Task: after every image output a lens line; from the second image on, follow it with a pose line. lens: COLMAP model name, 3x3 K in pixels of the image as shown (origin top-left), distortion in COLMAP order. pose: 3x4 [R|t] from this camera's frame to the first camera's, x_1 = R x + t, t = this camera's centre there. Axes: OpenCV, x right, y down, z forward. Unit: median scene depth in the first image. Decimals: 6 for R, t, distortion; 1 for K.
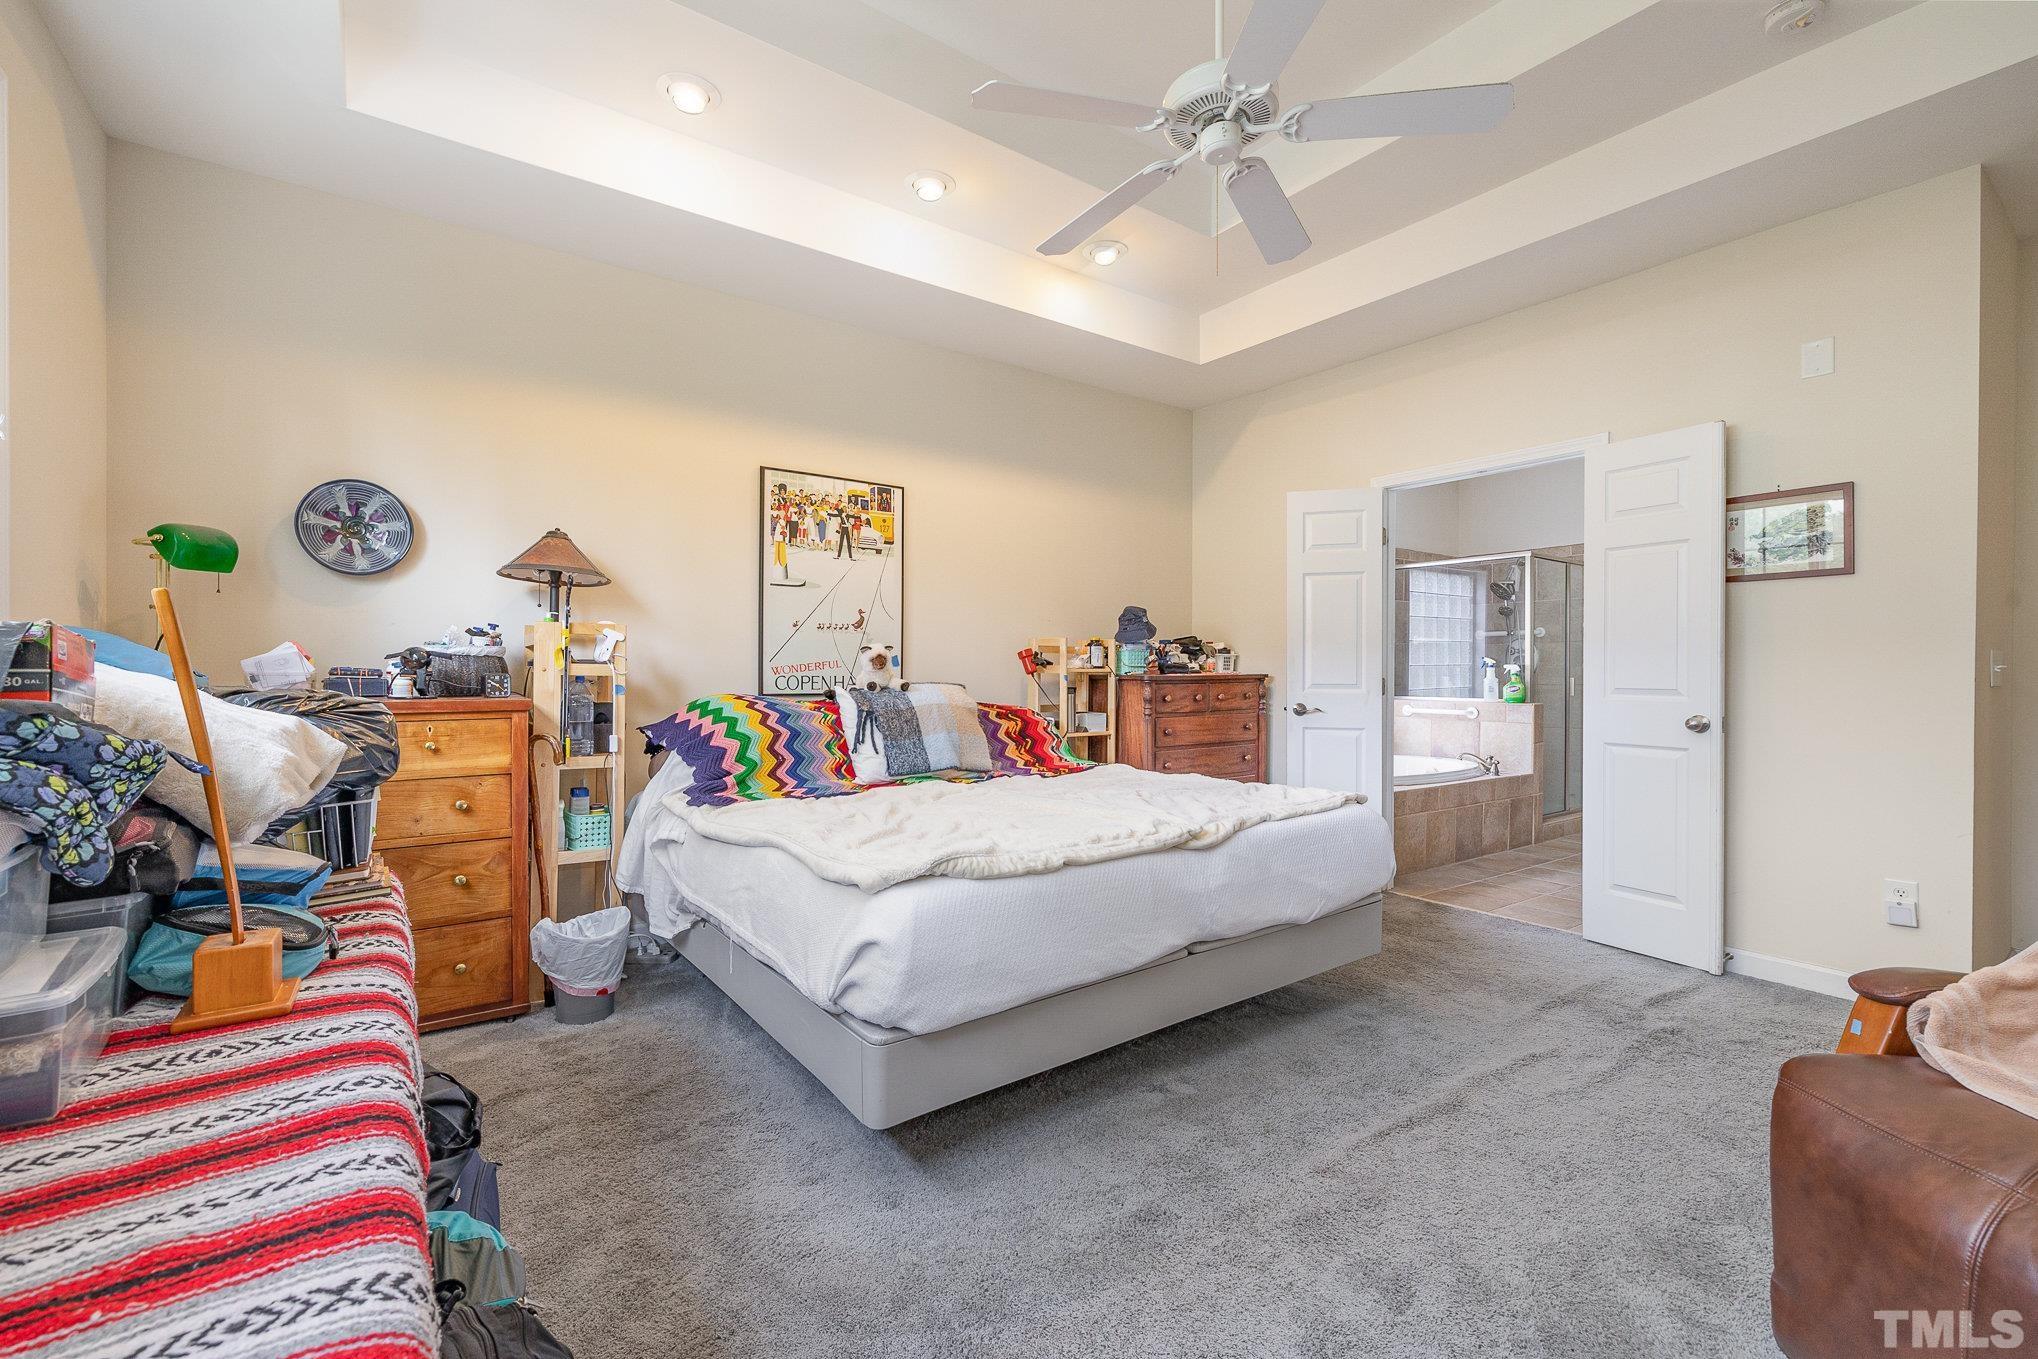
lens RADIAL K [[864.6, 0, 1019.9], [0, 864.6, 672.3], [0, 0, 1]] dist [0.002976, 0.000071]
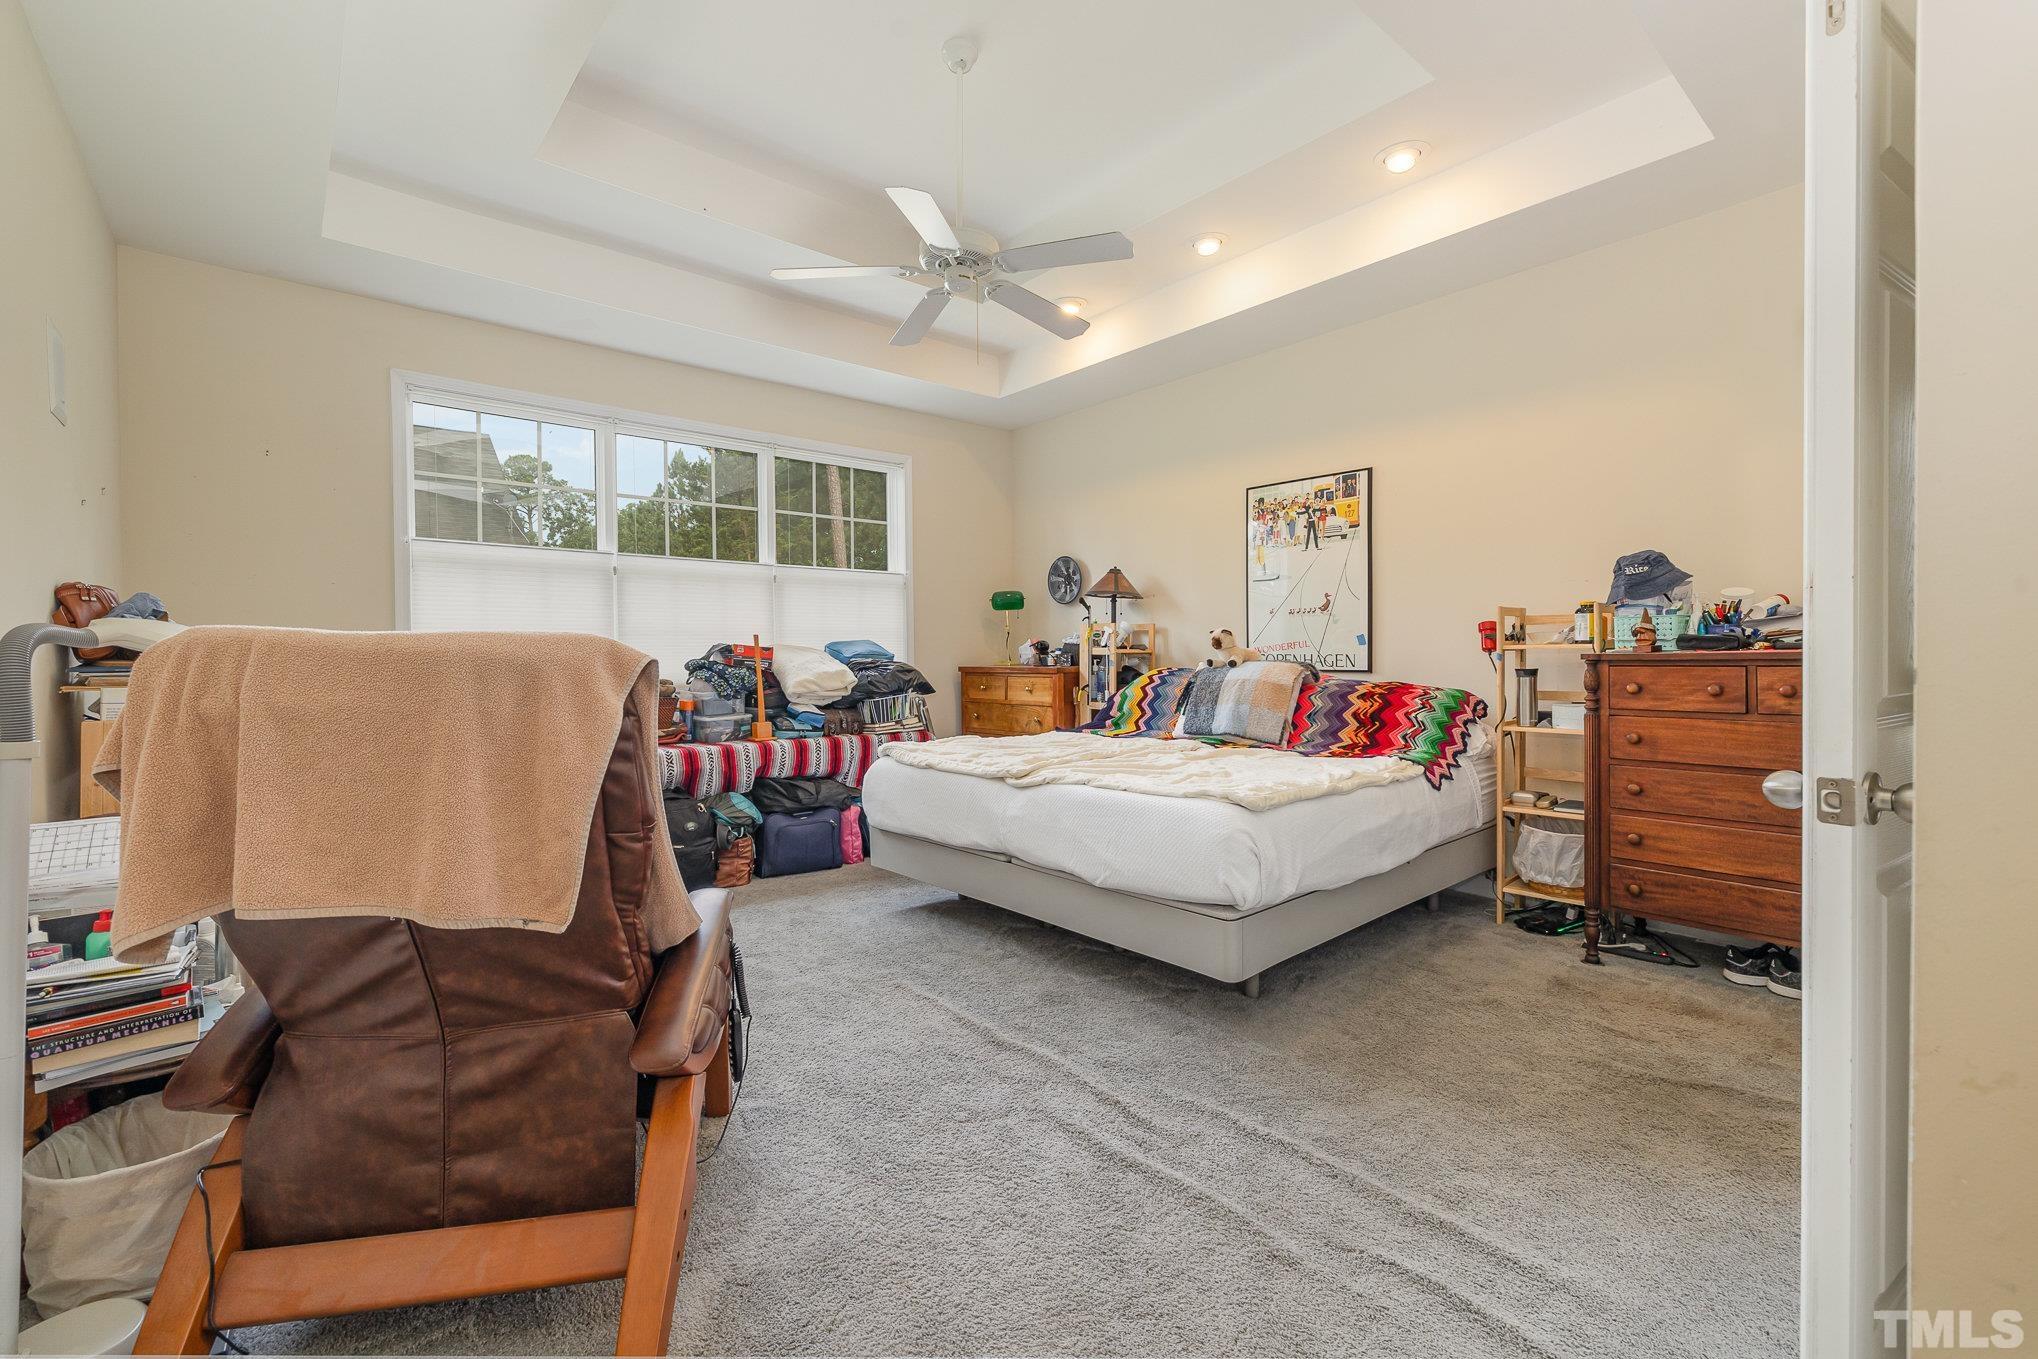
lens RADIAL K [[895.2, 0, 1020.4], [0, 895.2, 671.0], [0, 0, 1]] dist [0.000413, -0.000016]
pose [[0.072458, 0.018342, -0.997203, 0.941412], [0.006129, 0.999804, 0.018836, 0.001737], [0.997353, -0.007476, 0.072331, 0.546481]]
